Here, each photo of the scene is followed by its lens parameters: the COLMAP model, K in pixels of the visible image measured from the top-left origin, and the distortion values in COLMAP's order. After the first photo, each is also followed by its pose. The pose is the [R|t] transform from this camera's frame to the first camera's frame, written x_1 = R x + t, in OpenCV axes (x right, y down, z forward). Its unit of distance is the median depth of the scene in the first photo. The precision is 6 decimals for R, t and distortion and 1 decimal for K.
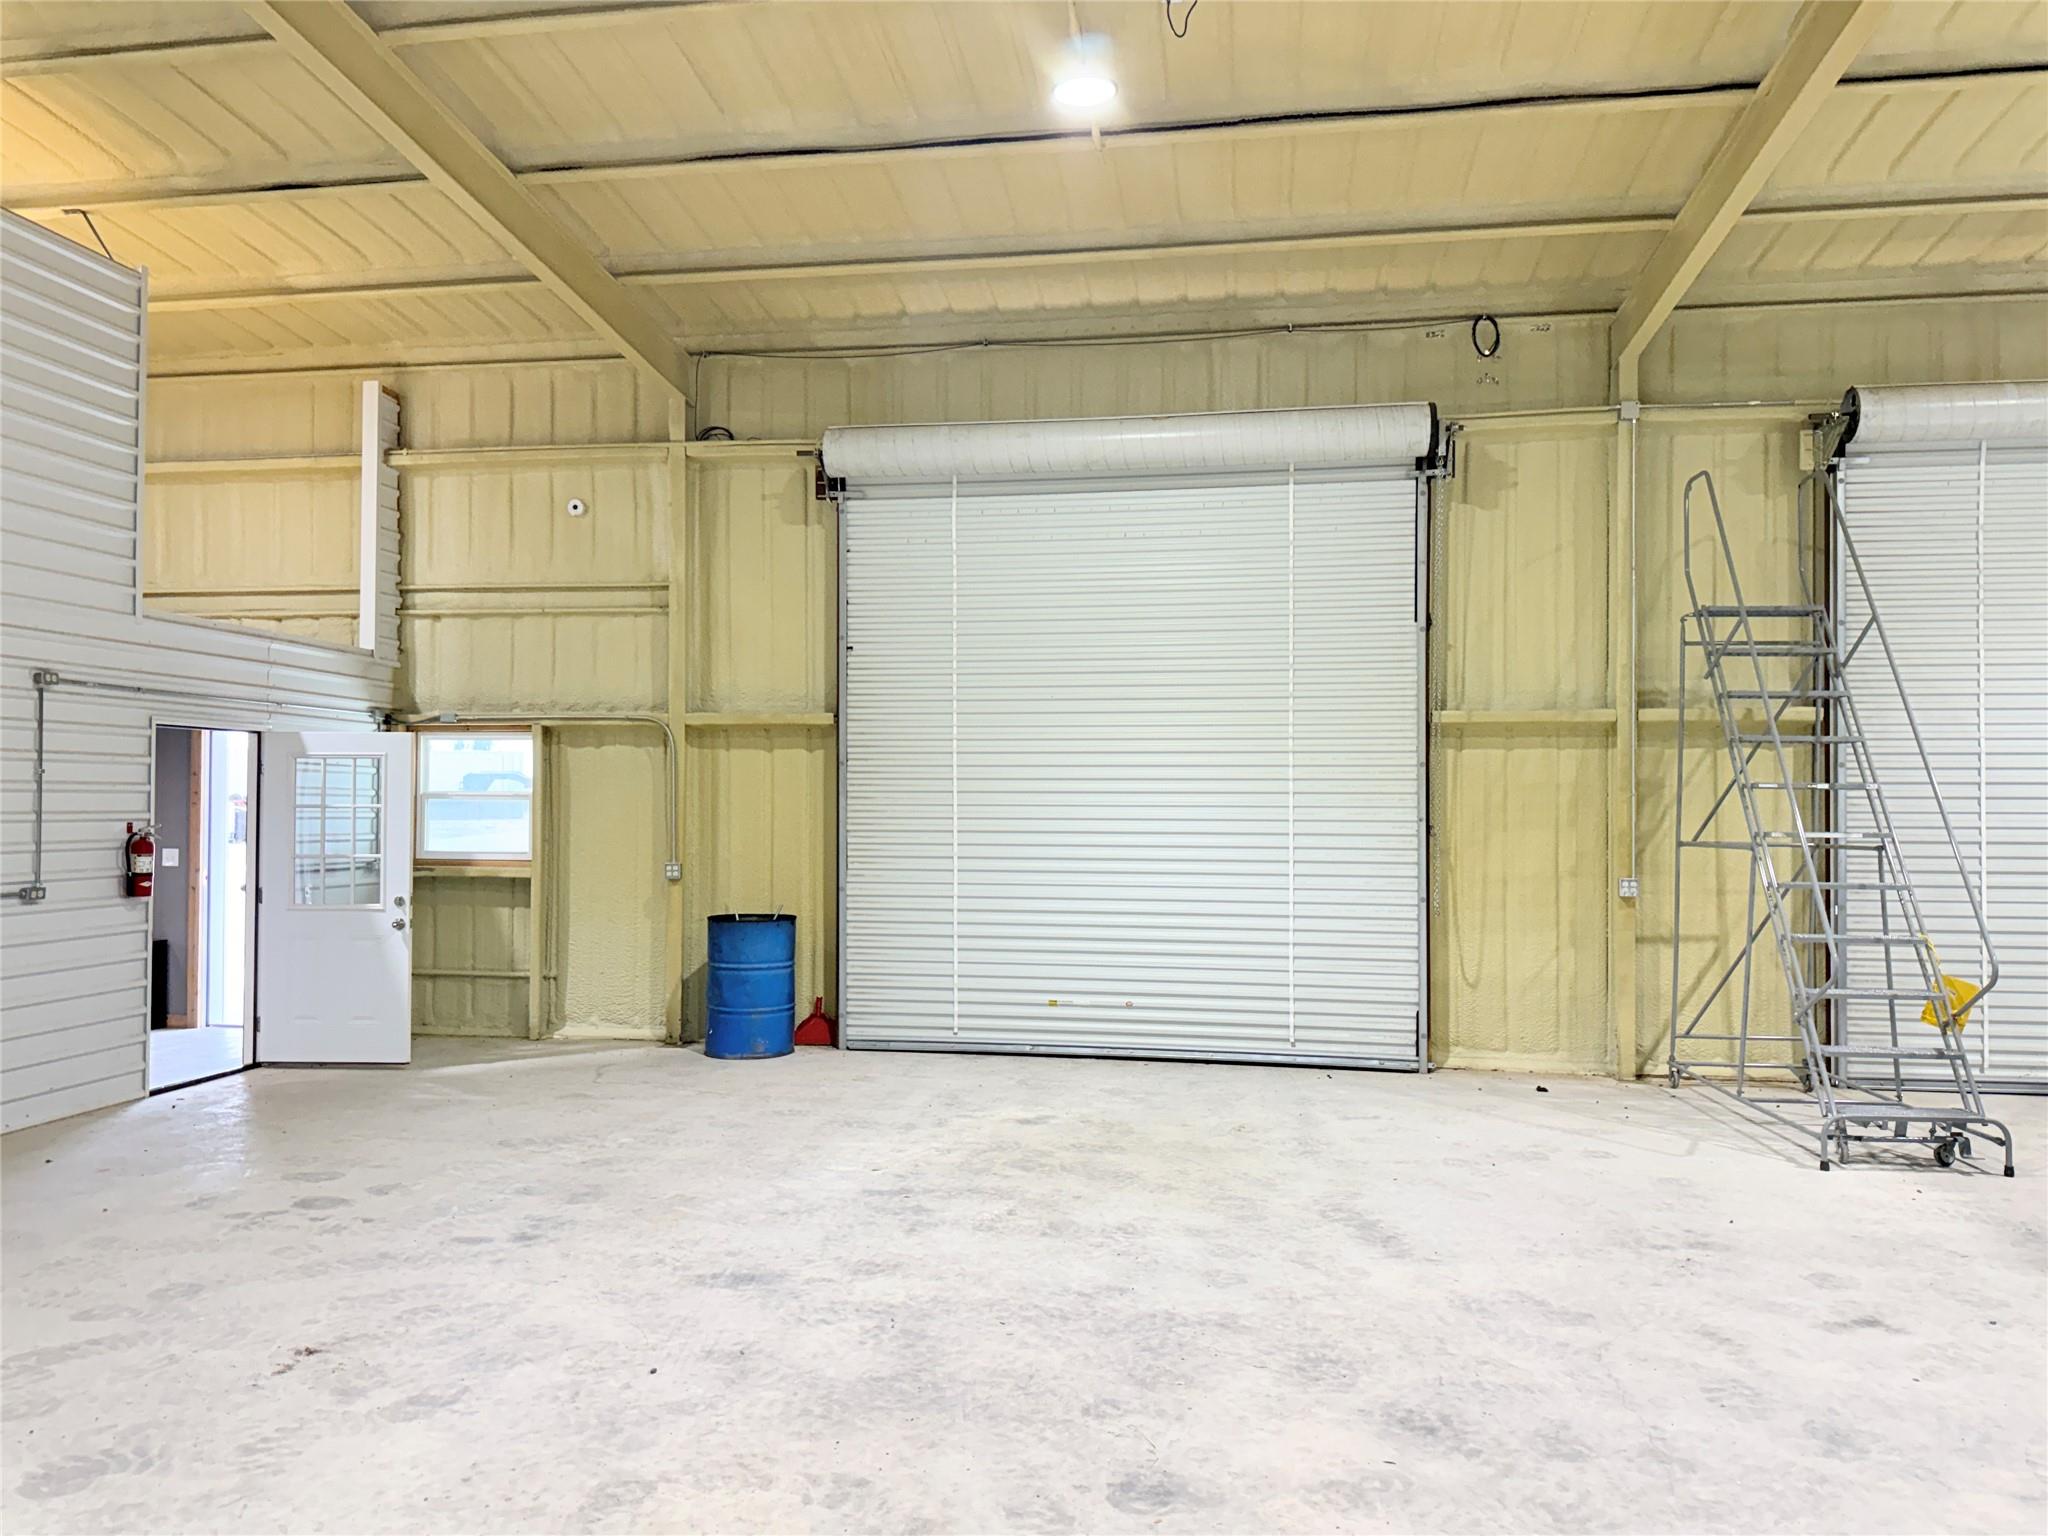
lens RADIAL K [[1425.5, 0, 1024.0], [0, 1425.5, 768.0], [0, 0, 1]] dist [0.003895, -0.009477]
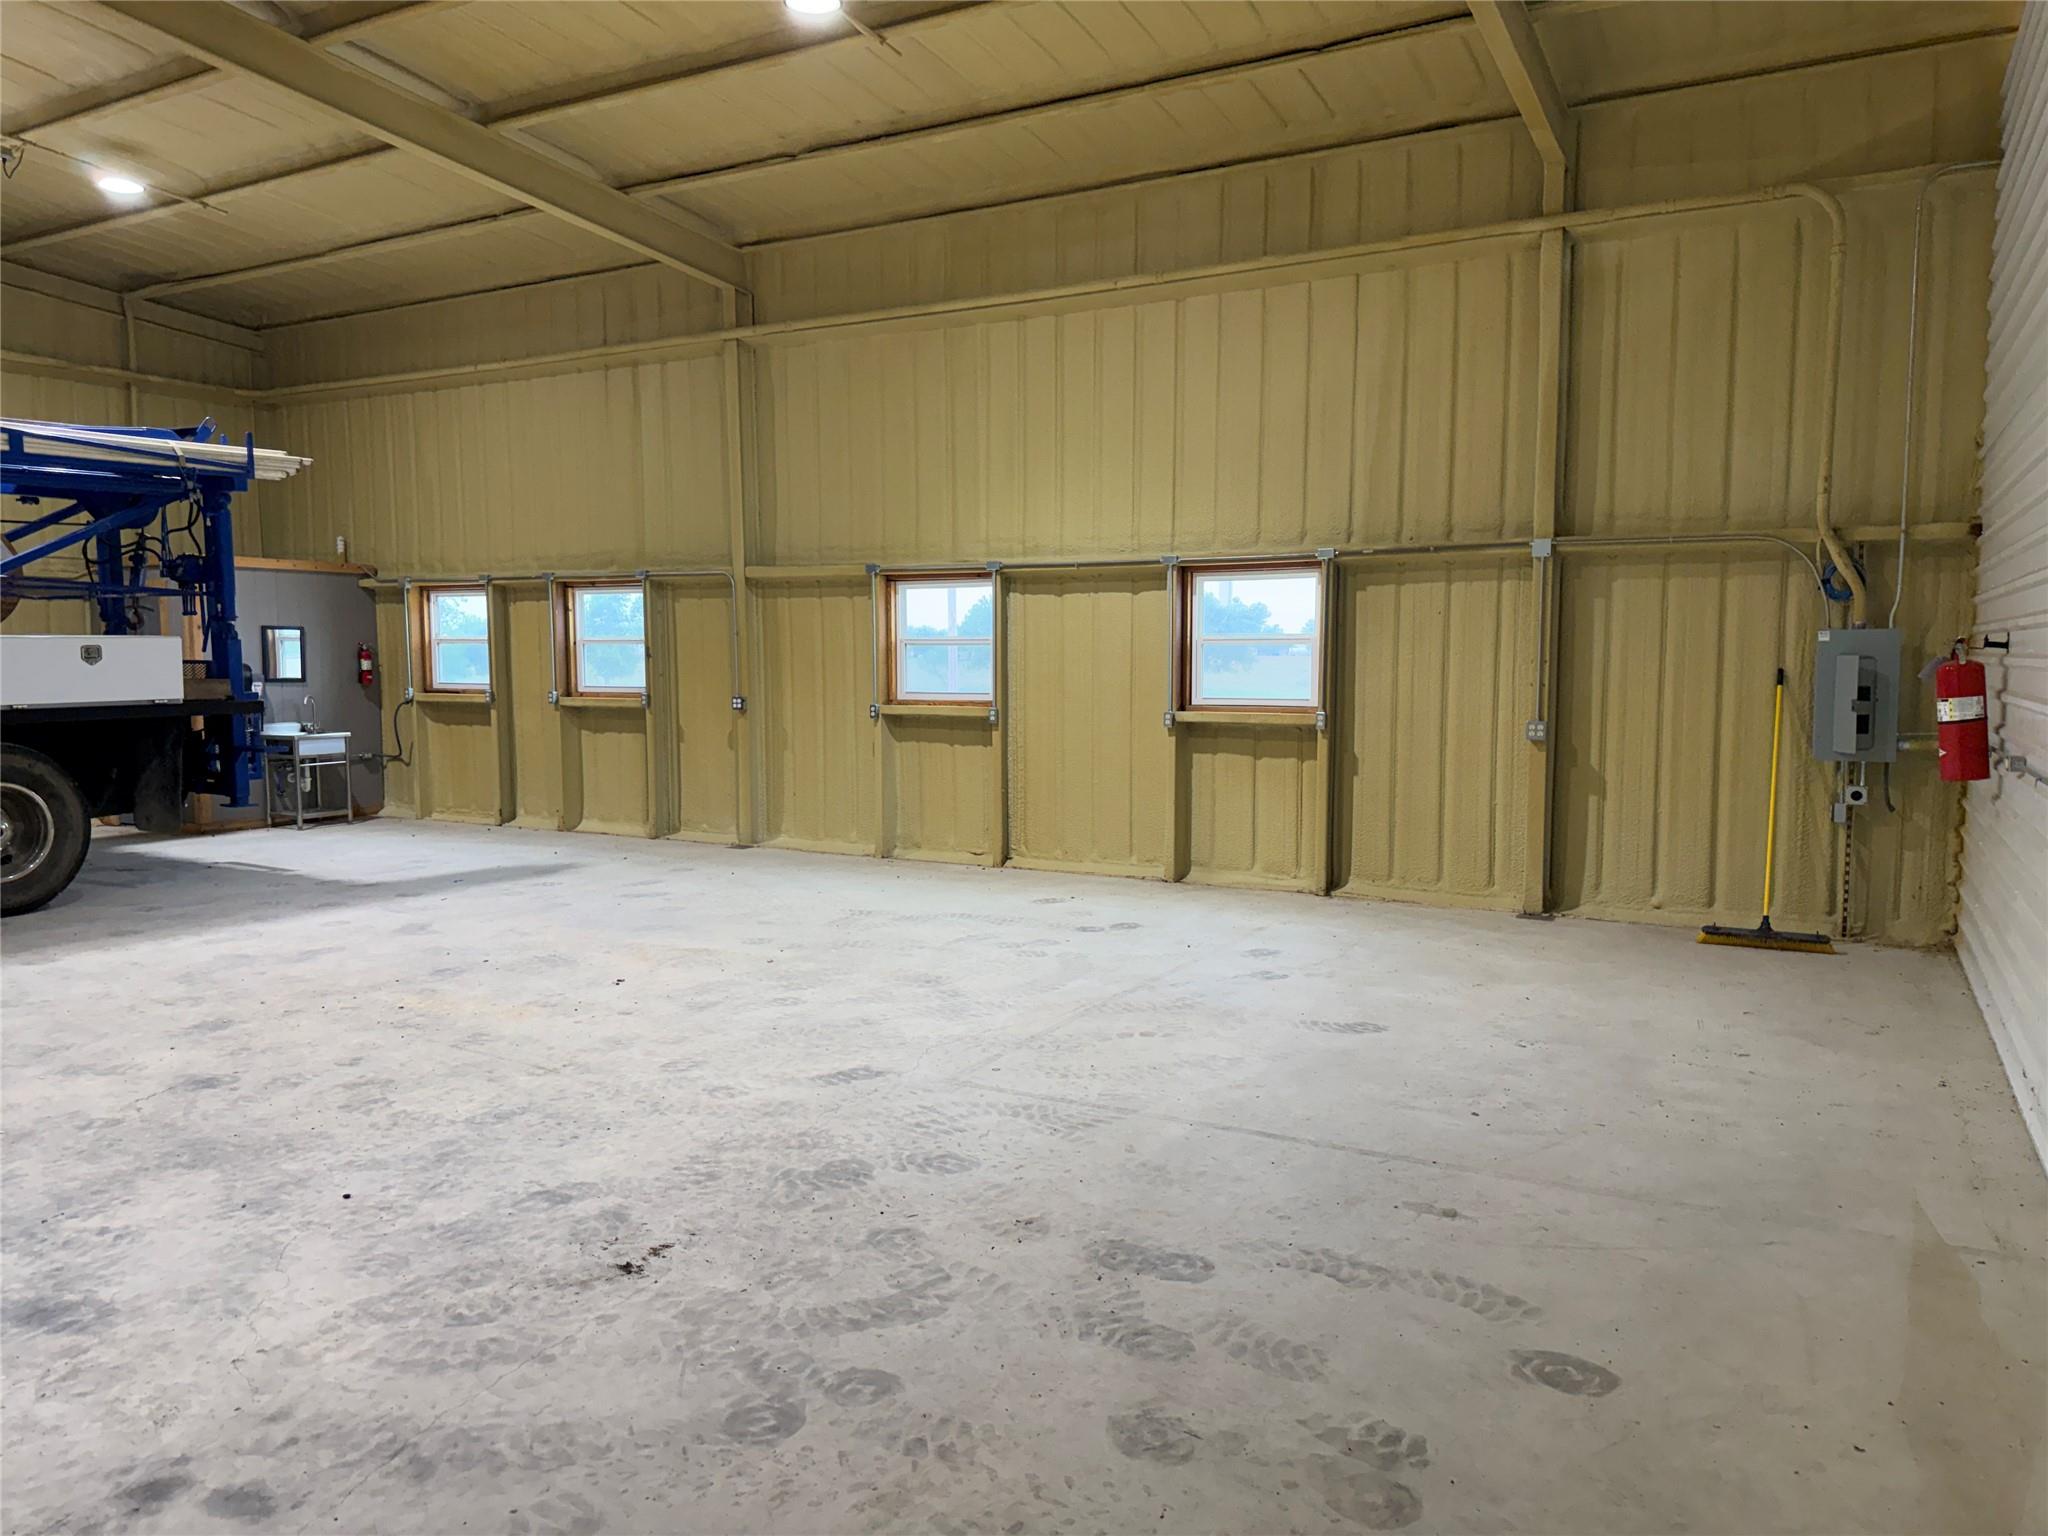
lens RADIAL K [[1425.5, 0, 1024.0], [0, 1425.5, 768.0], [0, 0, 1]] dist [0.003895, -0.009477]
pose [[-0.936276, -0.037916, 0.349213, -1.050350], [-0.015940, 0.997719, 0.065589, 0.050377], [-0.350903, 0.055843, -0.934745, 1.765056]]
